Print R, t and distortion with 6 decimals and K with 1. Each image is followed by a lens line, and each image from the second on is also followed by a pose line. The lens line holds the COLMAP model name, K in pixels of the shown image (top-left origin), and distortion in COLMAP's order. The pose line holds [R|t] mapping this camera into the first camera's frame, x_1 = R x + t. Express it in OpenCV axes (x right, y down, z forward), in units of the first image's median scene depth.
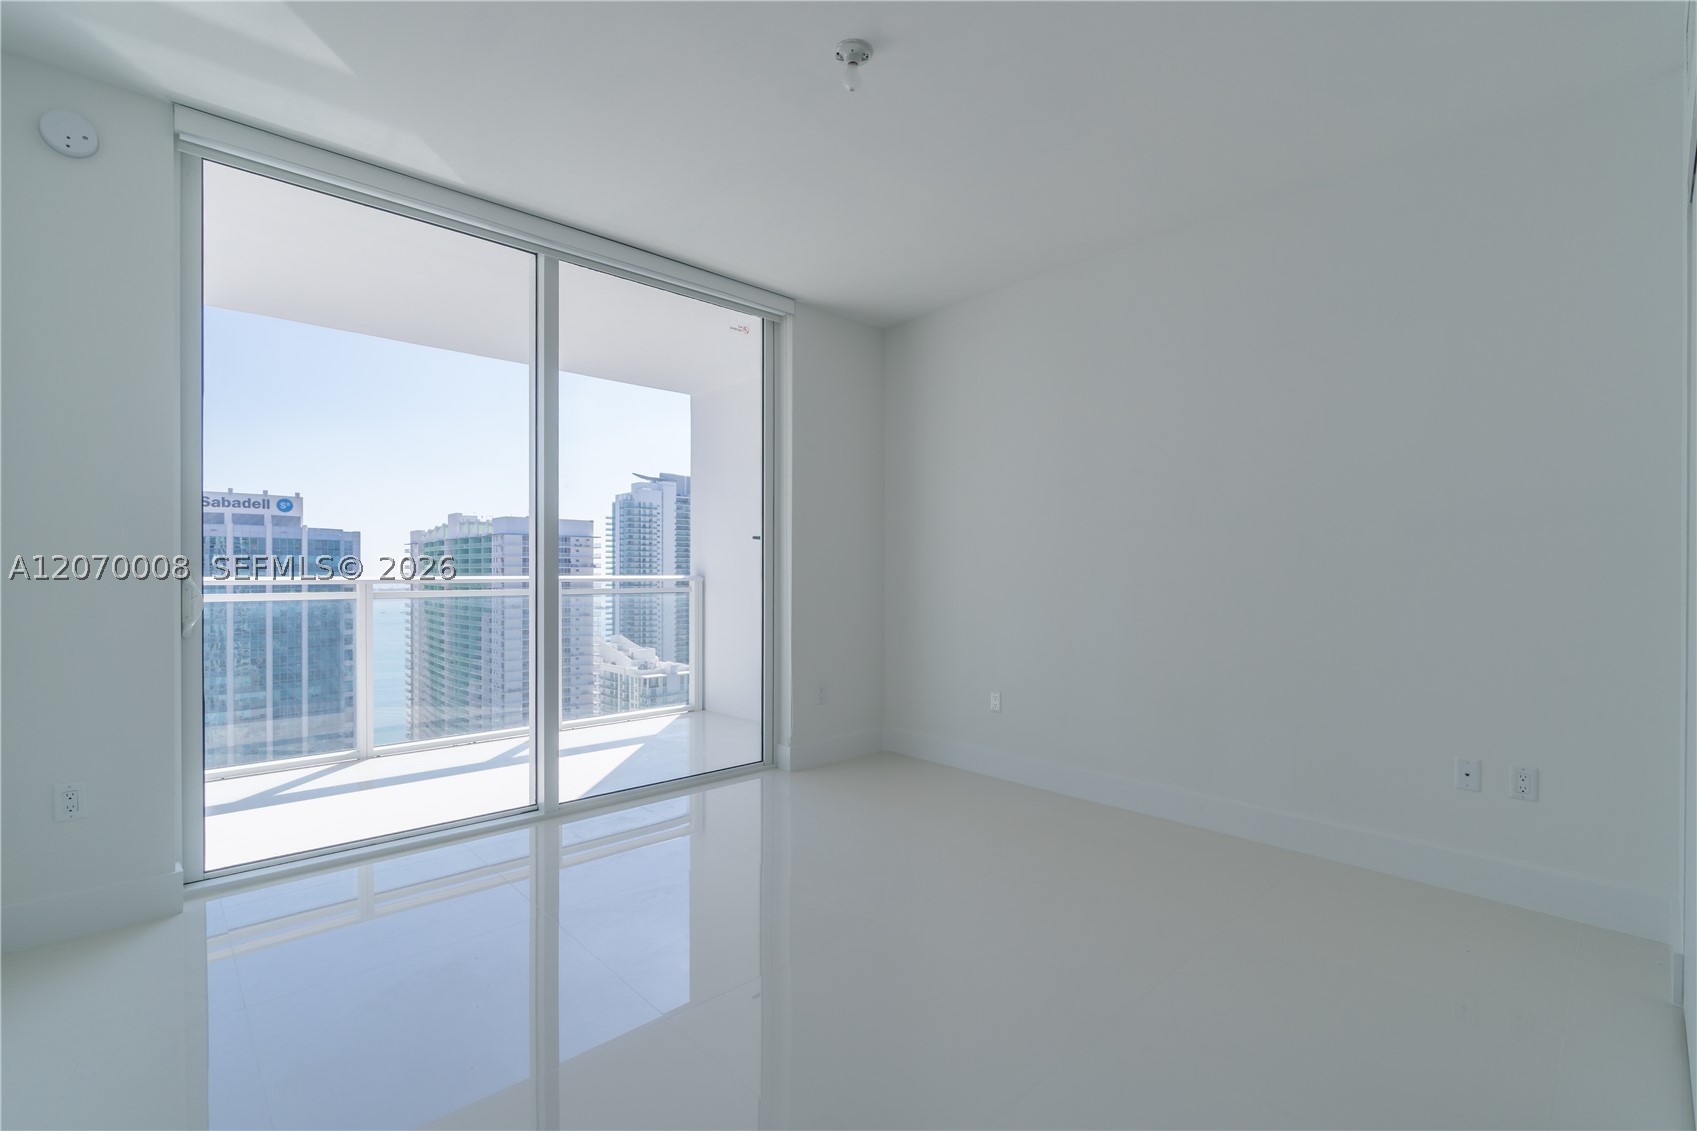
lens RADIAL K [[728.5, 0, 859.5], [0, 728.5, 581.0], [0, 0, 1]] dist [-0.004778, 0.000138]
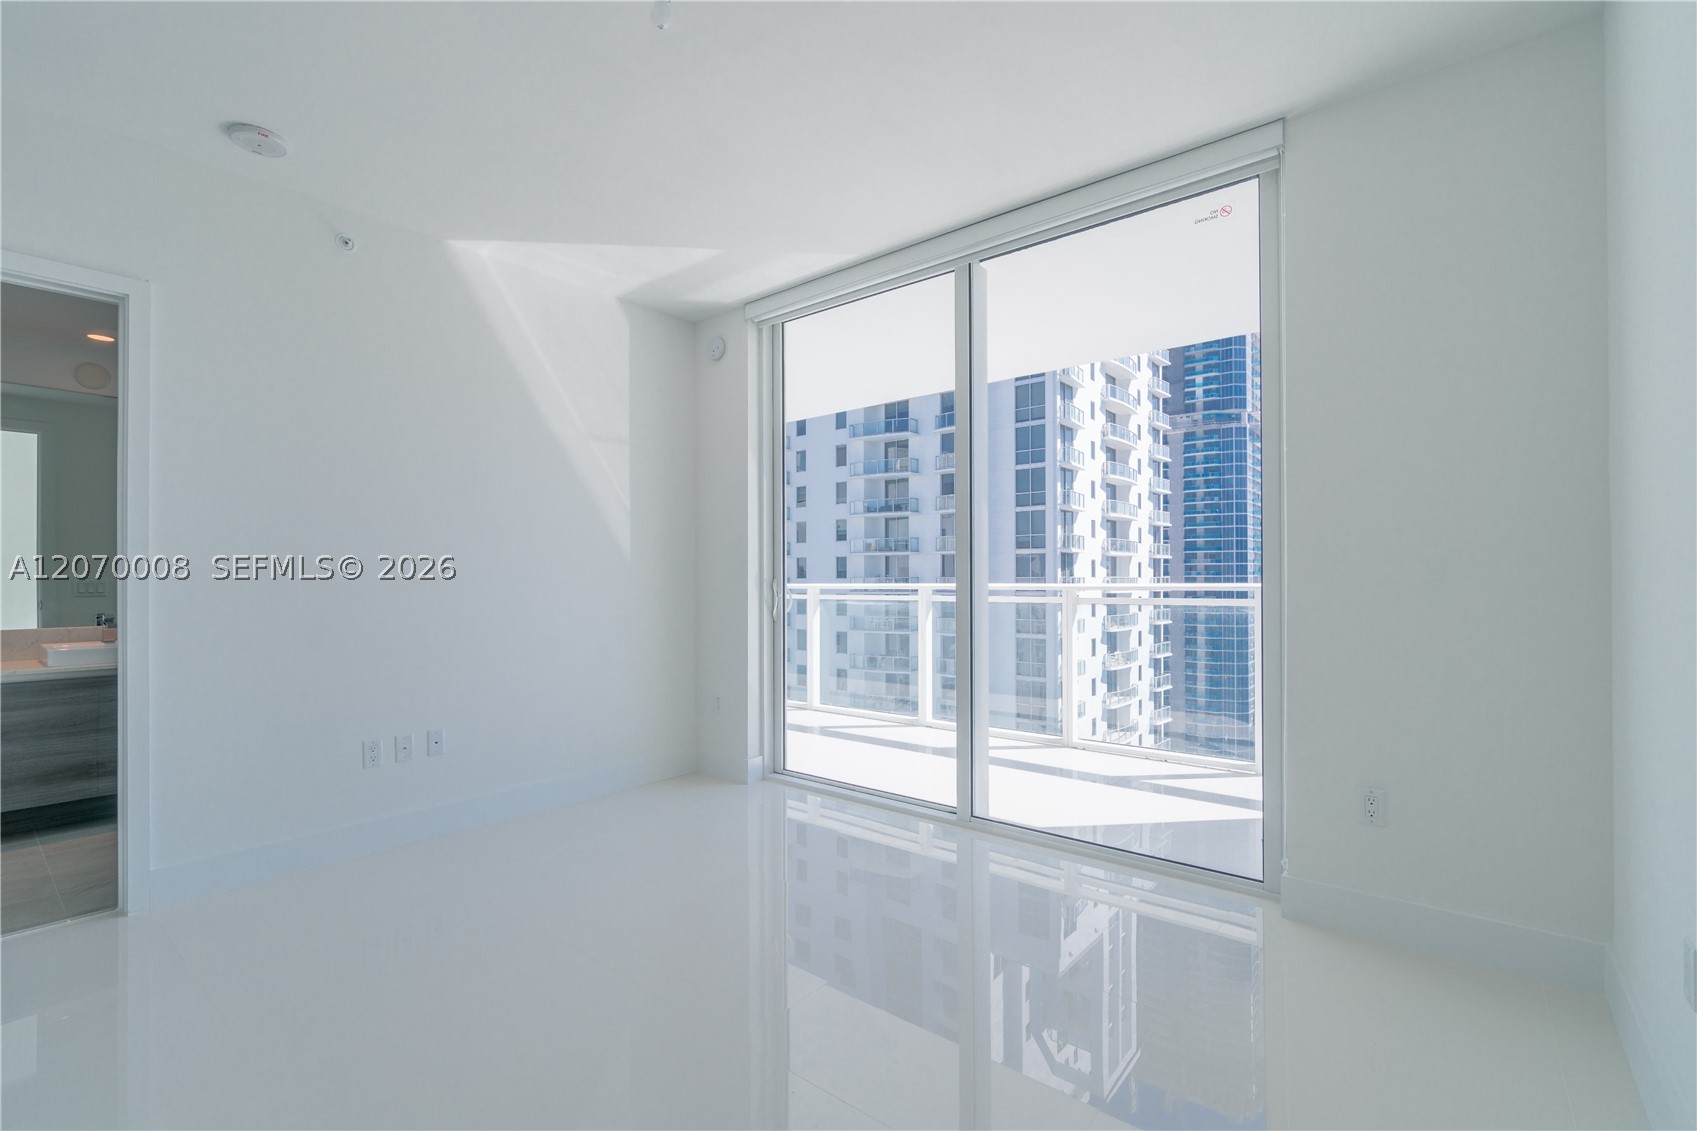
lens RADIAL K [[751.8, 0, 845.3], [0, 751.8, 581.4], [0, 0, 1]] dist [-0.005549, -0.000051]
pose [[0.134478, 0.001089, -0.990916, 0.571755], [-0.008285, 0.999966, -0.000026, -0.008482], [0.990882, 0.008213, 0.134483, 0.691021]]
